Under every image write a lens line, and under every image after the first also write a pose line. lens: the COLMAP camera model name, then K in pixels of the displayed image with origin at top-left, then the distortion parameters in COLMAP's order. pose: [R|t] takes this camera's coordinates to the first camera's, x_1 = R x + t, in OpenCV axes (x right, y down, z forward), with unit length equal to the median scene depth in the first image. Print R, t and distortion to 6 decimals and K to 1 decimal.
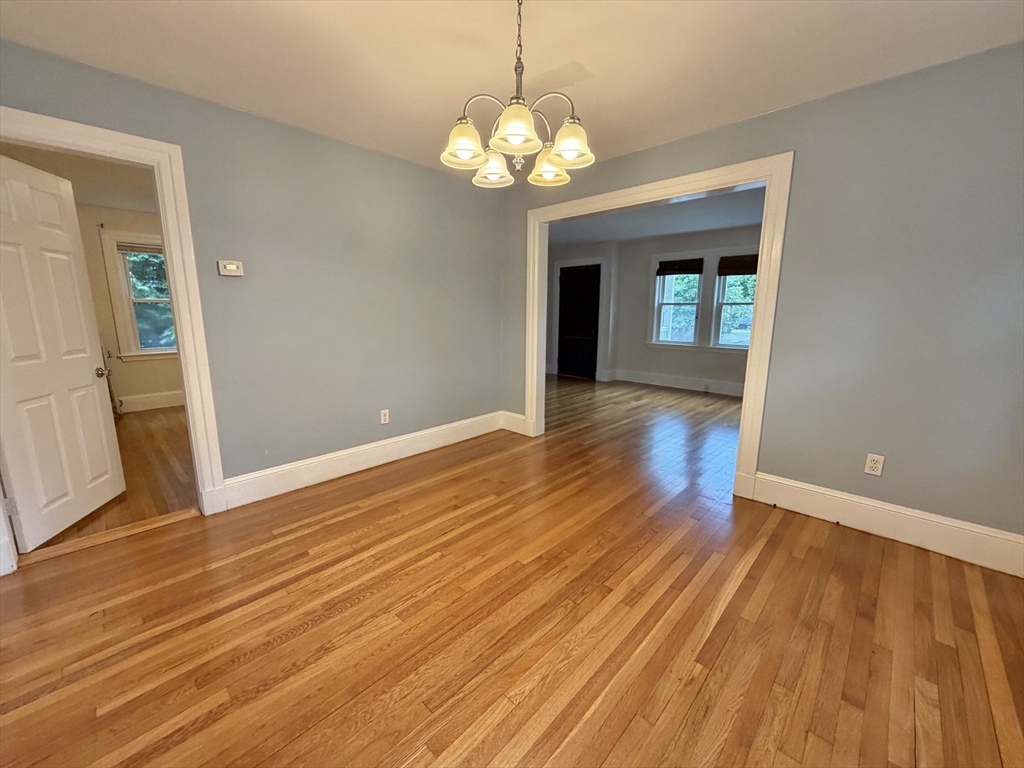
lens RADIAL K [[407.7, 0, 508.6], [0, 407.7, 383.7], [0, 0, 1]] dist [0.000290, -0.000359]
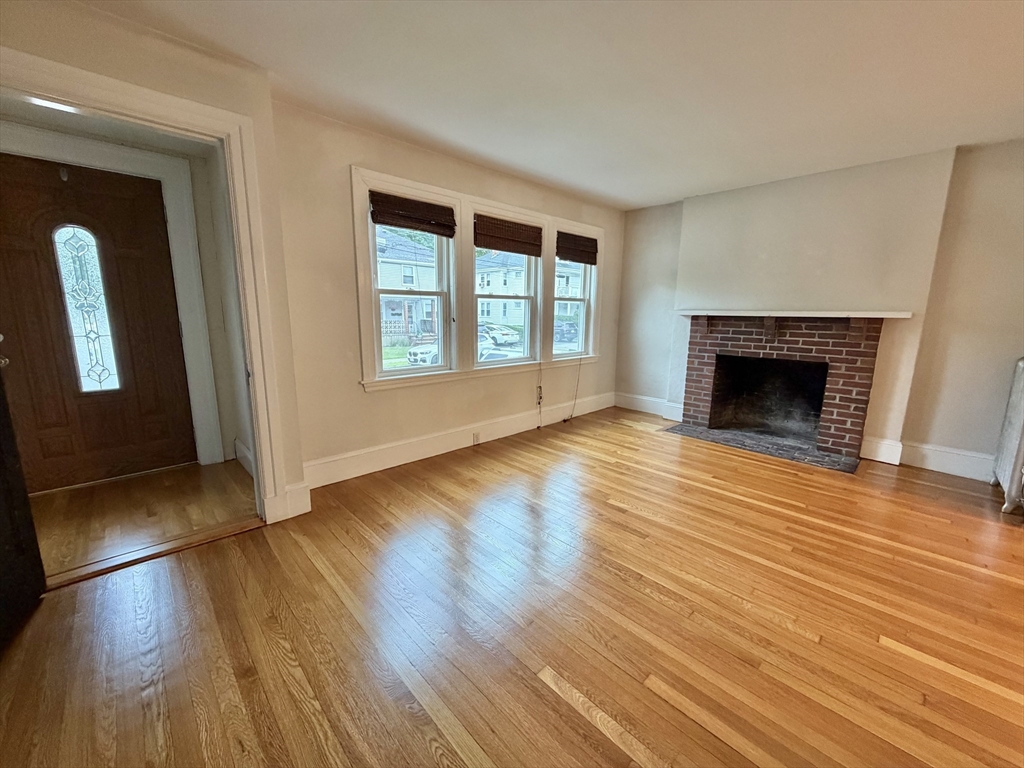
lens RADIAL K [[407.7, 0, 508.6], [0, 407.7, 383.7], [0, 0, 1]] dist [0.000290, -0.000359]
pose [[0.046581, -0.179319, 0.982688, -0.160673], [0.168196, 0.971118, 0.169234, -0.308569], [-0.984652, 0.157401, 0.075396, 1.749567]]
